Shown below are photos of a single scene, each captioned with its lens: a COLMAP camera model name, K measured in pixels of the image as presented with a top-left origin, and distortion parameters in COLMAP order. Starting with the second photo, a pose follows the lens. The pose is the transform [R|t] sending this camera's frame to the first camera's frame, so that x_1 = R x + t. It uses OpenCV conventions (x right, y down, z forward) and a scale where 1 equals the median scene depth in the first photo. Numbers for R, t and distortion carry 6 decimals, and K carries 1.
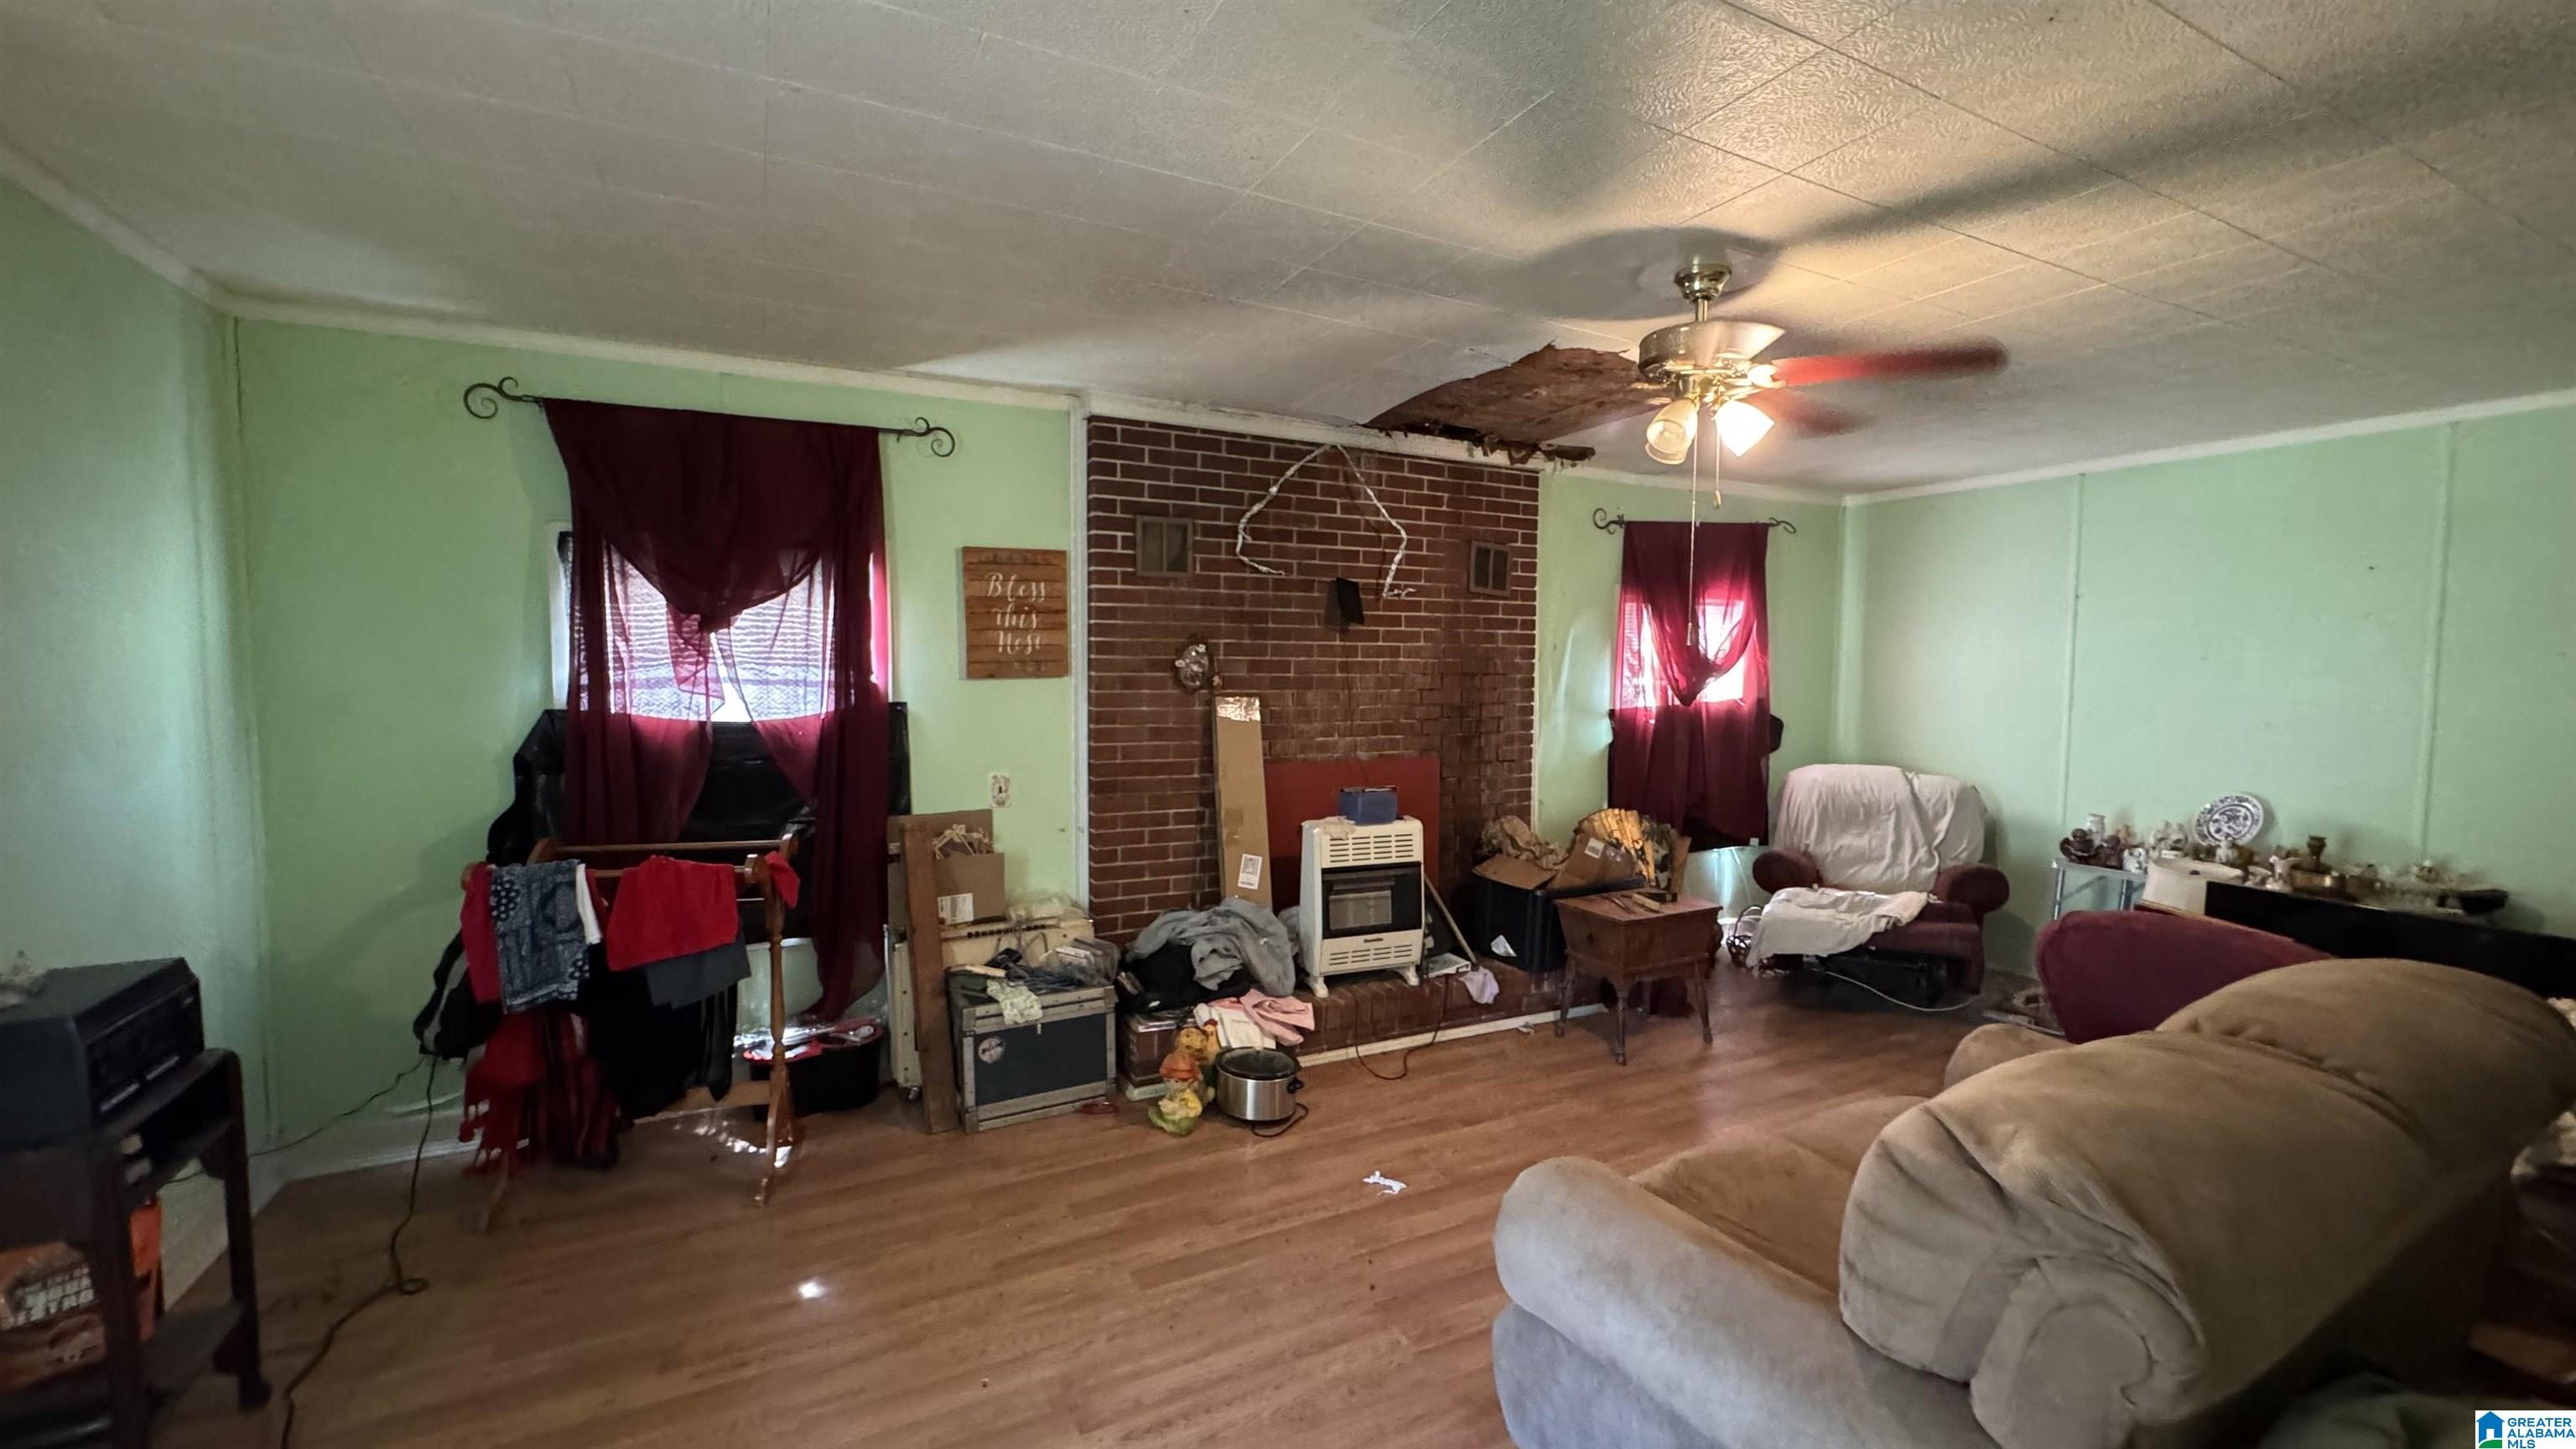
lens RADIAL K [[1026.6, 0, 1286.9], [0, 1026.6, 725.0], [0, 0, 1]] dist [-0.002712, 0.000514]
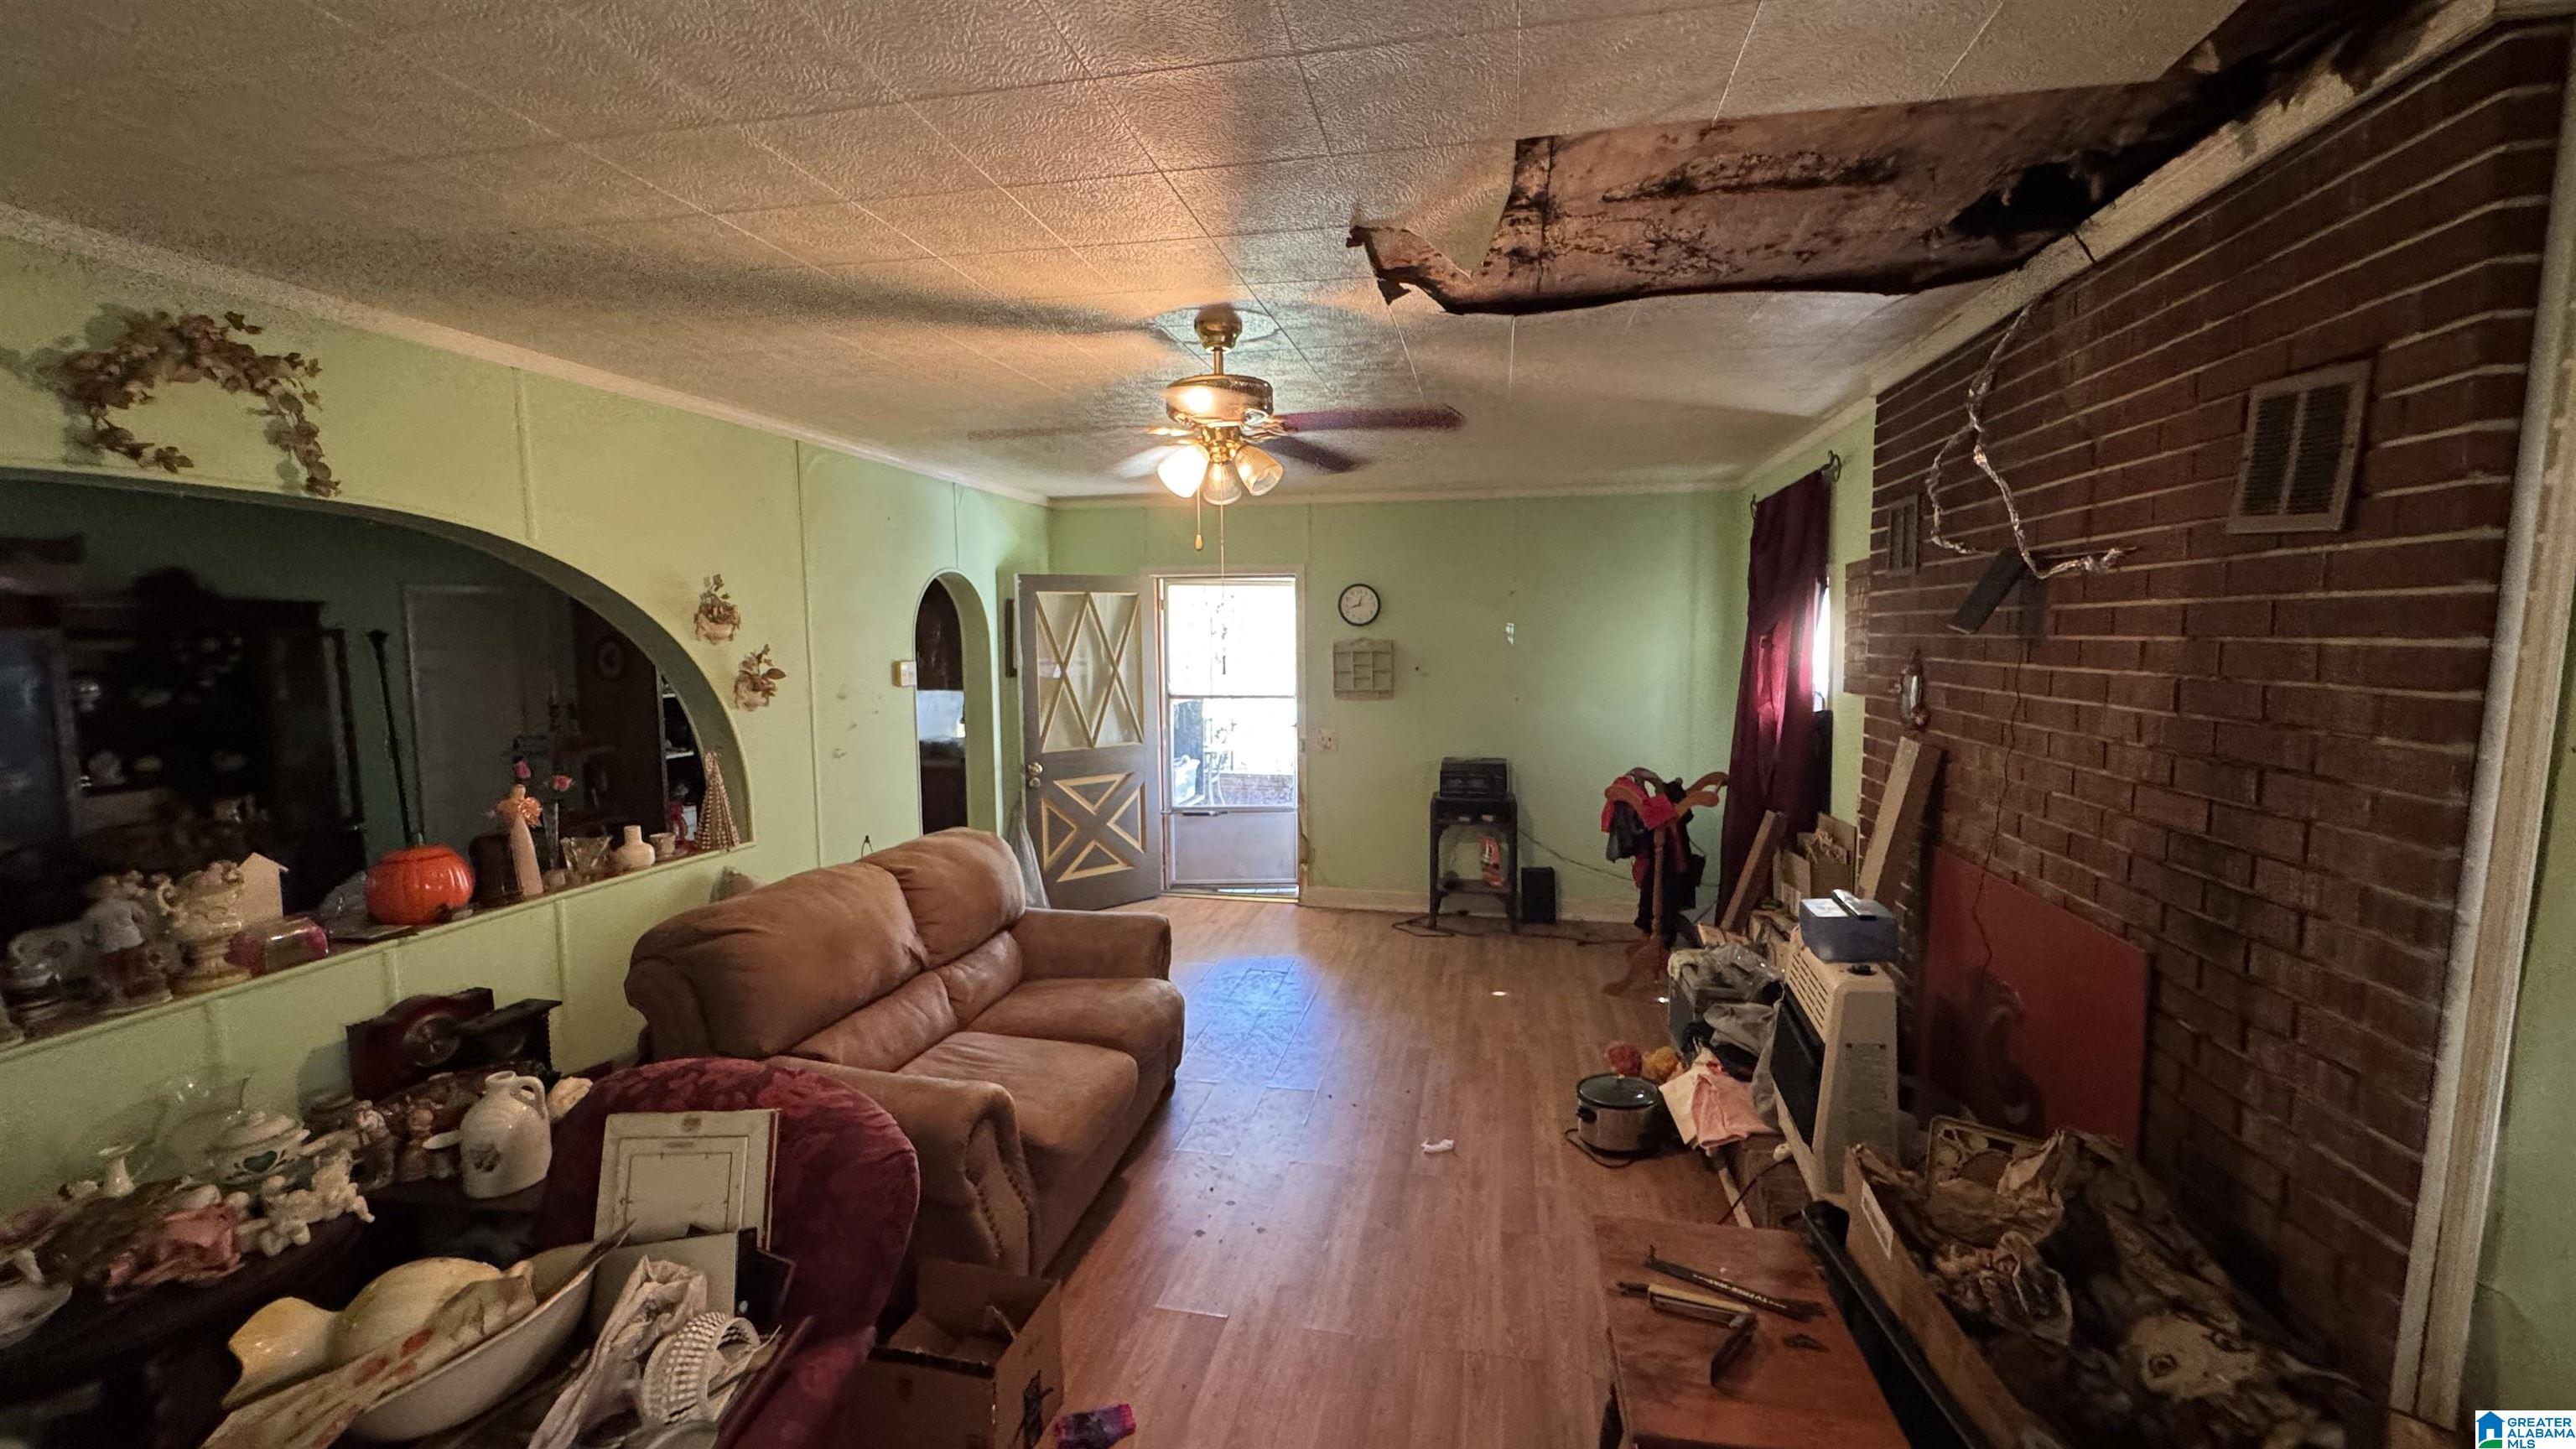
lens RADIAL K [[1026.6, 0, 1282.6], [0, 1026.6, 726.7], [0, 0, 1]] dist [-0.002712, 0.000514]
pose [[-0.628774, 0.065623, -0.774814, 0.669465], [-0.051107, 0.990790, 0.125389, -0.090486], [0.775907, 0.118440, -0.619630, 0.967623]]
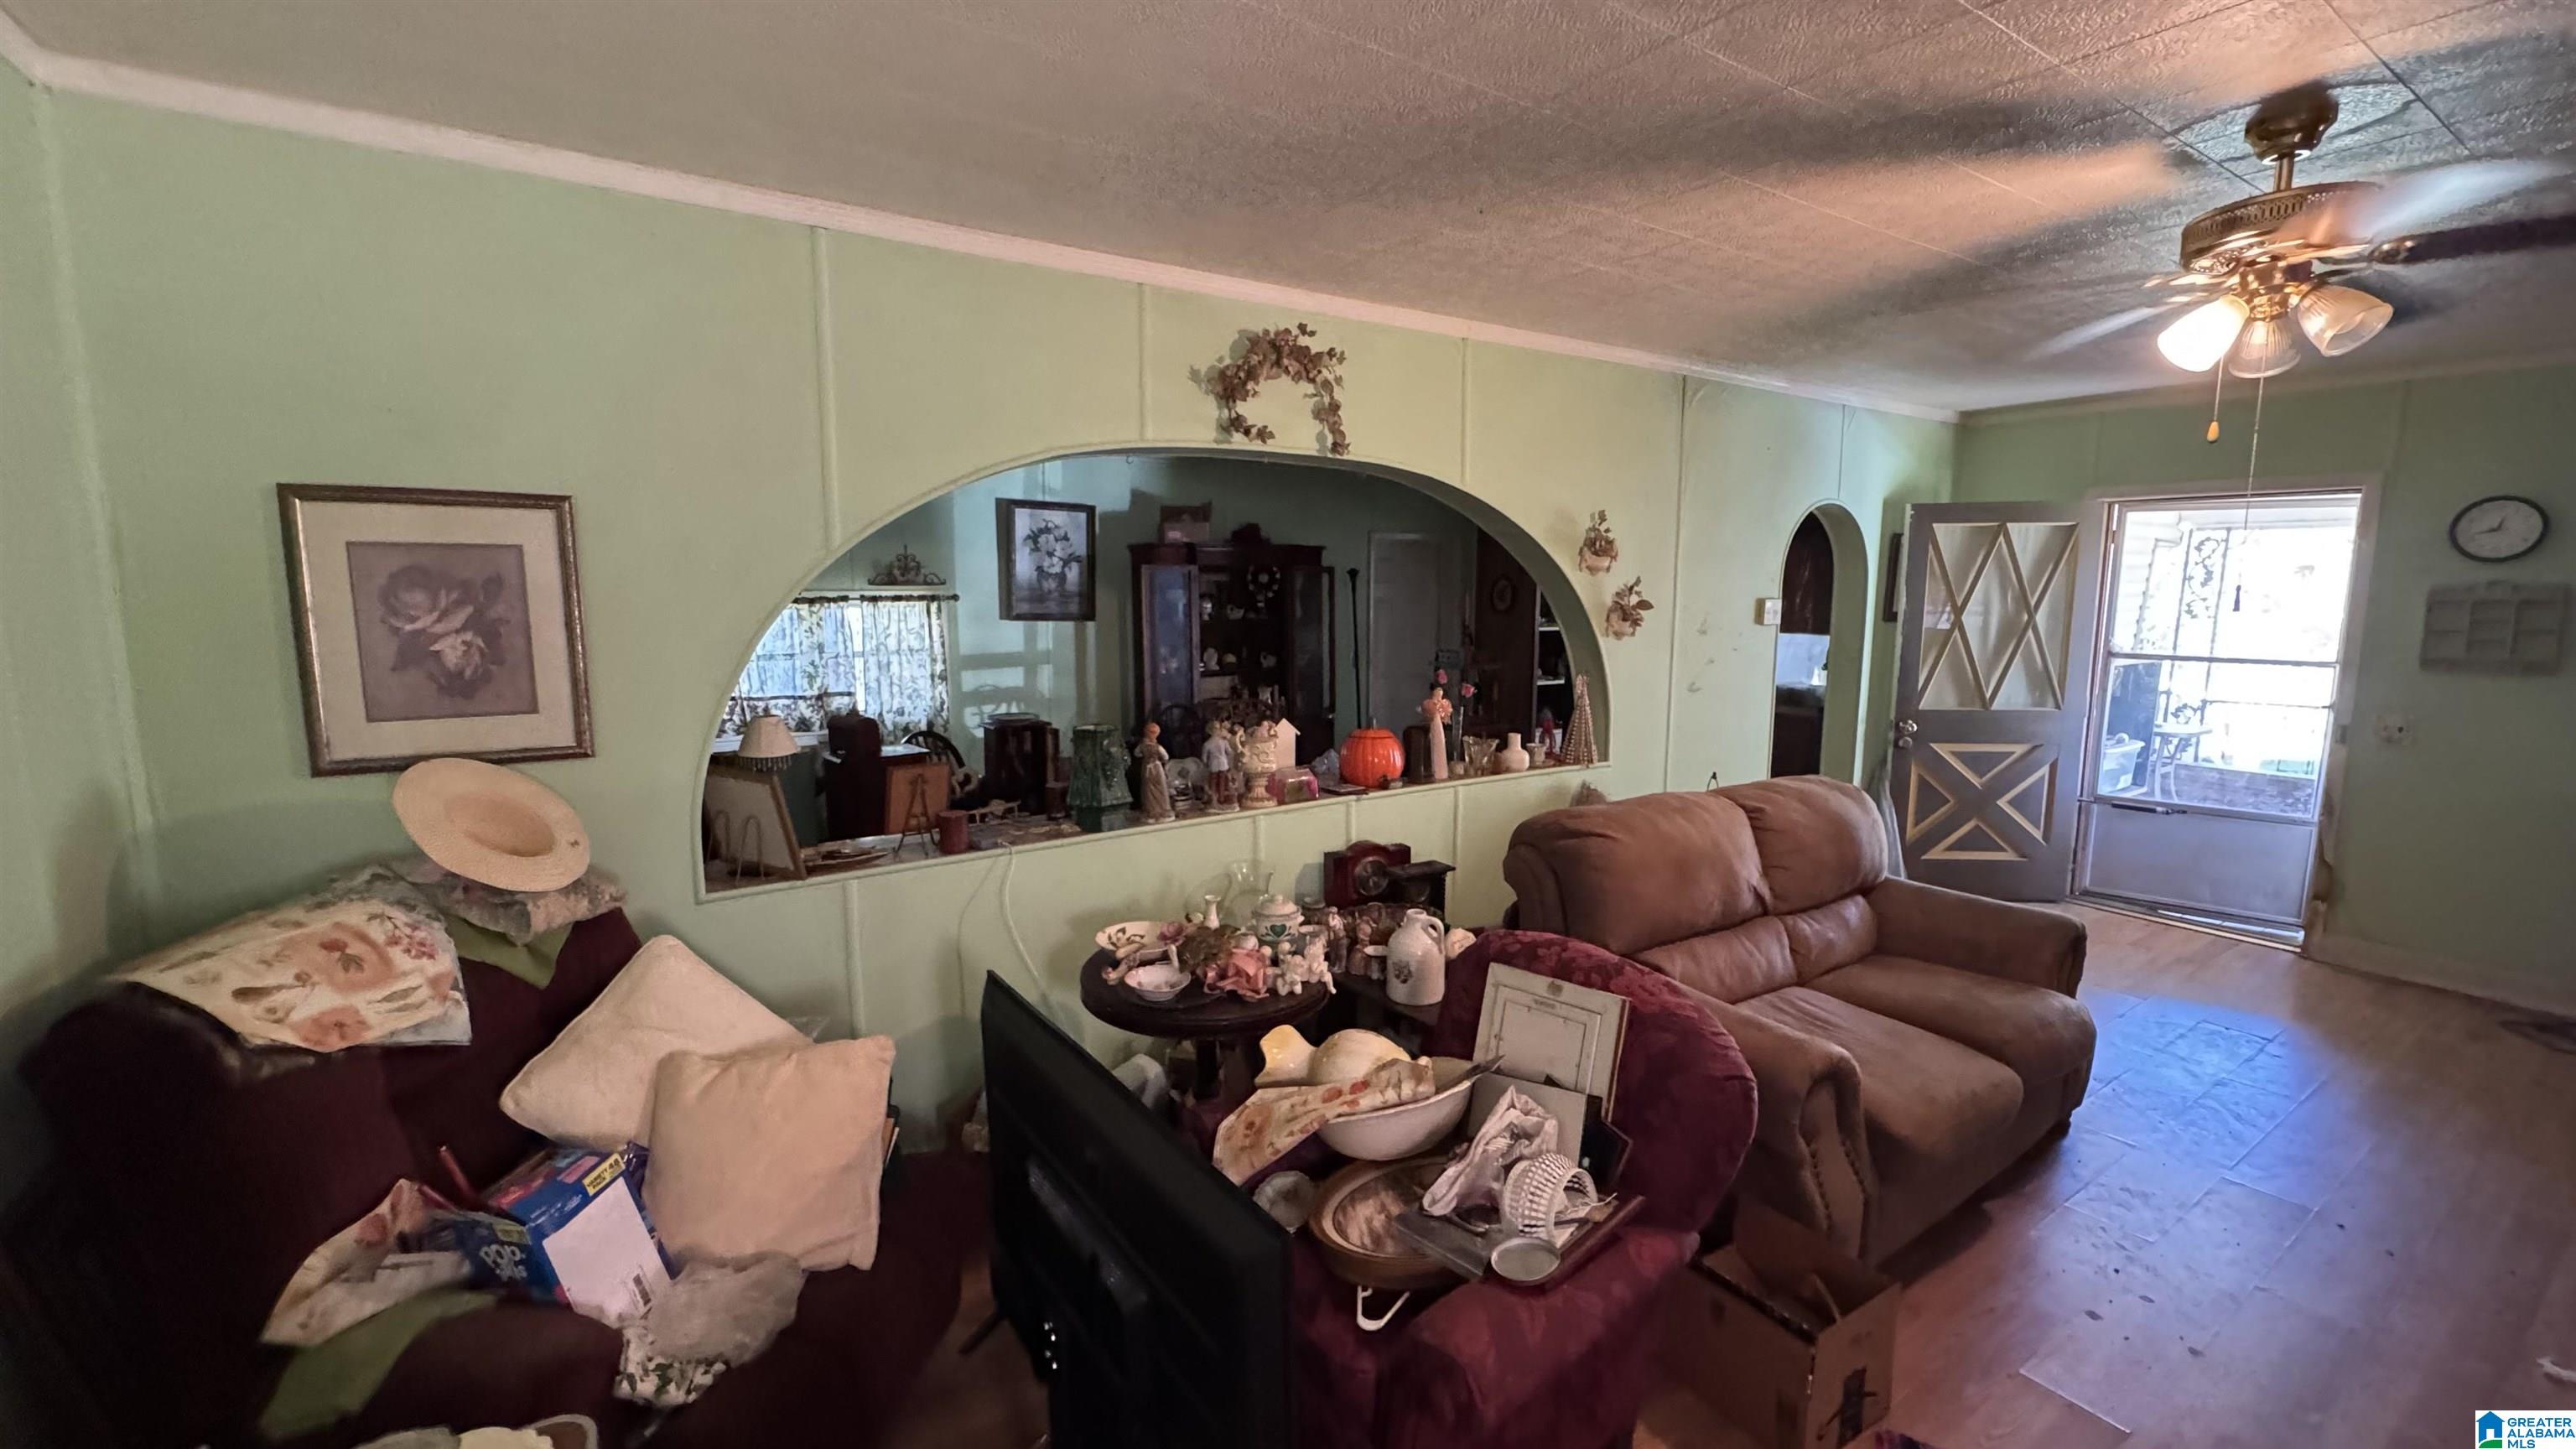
lens RADIAL K [[1026.6, 0, 1286.1], [0, 1026.6, 727.3], [0, 0, 1]] dist [-0.002712, 0.000514]
pose [[-0.993343, 0.004516, -0.115107, 0.681596], [-0.018697, 0.979661, 0.199788, -0.074336], [0.113668, 0.200610, -0.973055, 0.958420]]
